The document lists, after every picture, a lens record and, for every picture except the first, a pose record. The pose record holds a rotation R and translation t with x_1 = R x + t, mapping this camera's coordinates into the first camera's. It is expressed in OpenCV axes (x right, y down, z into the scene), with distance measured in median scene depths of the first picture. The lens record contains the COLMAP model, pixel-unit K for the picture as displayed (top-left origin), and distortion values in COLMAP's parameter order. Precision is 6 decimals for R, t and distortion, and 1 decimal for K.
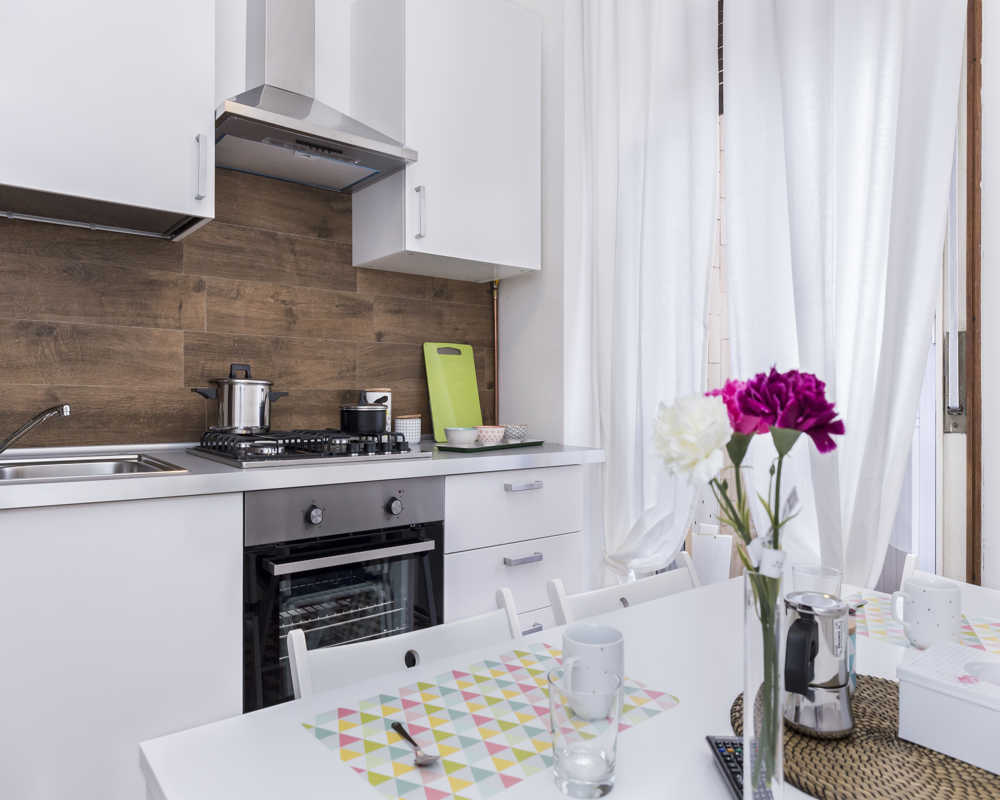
lens RADIAL K [[679.4, 0, 500.6], [0, 679.4, 394.4], [0, 0, 1]] dist [0.024492, -0.027403]
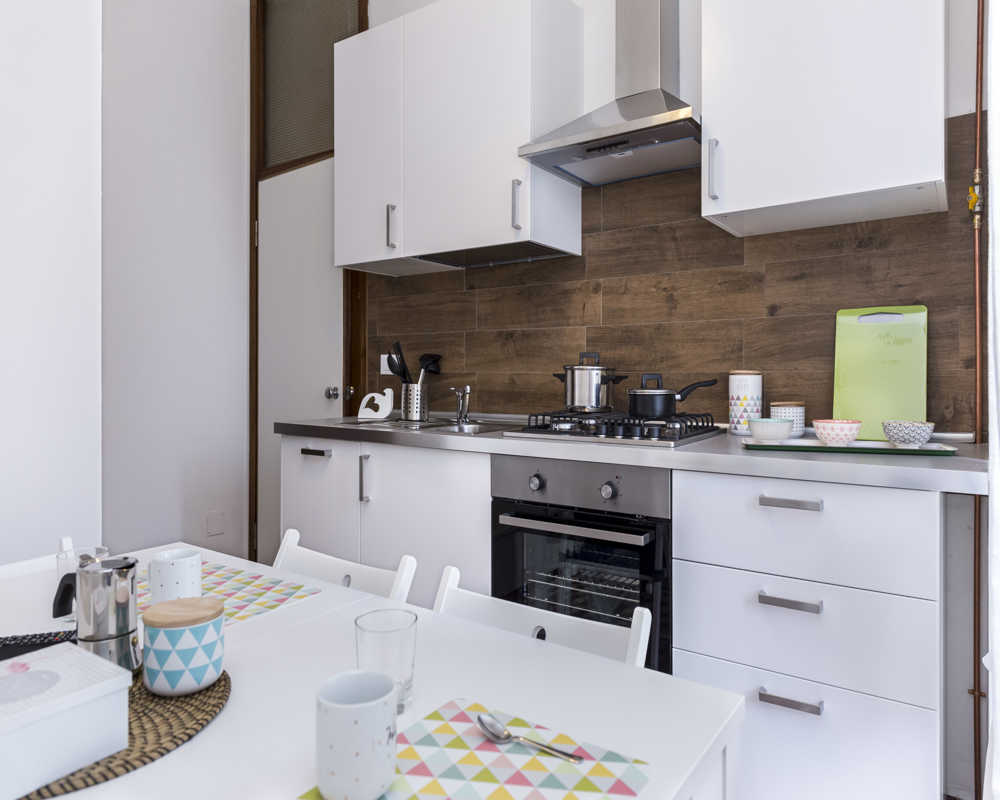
lens RADIAL K [[679.4, 0, 496.6], [0, 679.4, 380.1], [0, 0, 1]] dist [0.024492, -0.027403]
pose [[0.261830, -0.000275, -0.965114, 0.650457], [0.005096, 0.999986, 0.001098, 0.001011], [0.965100, -0.005206, 0.261828, 0.499352]]
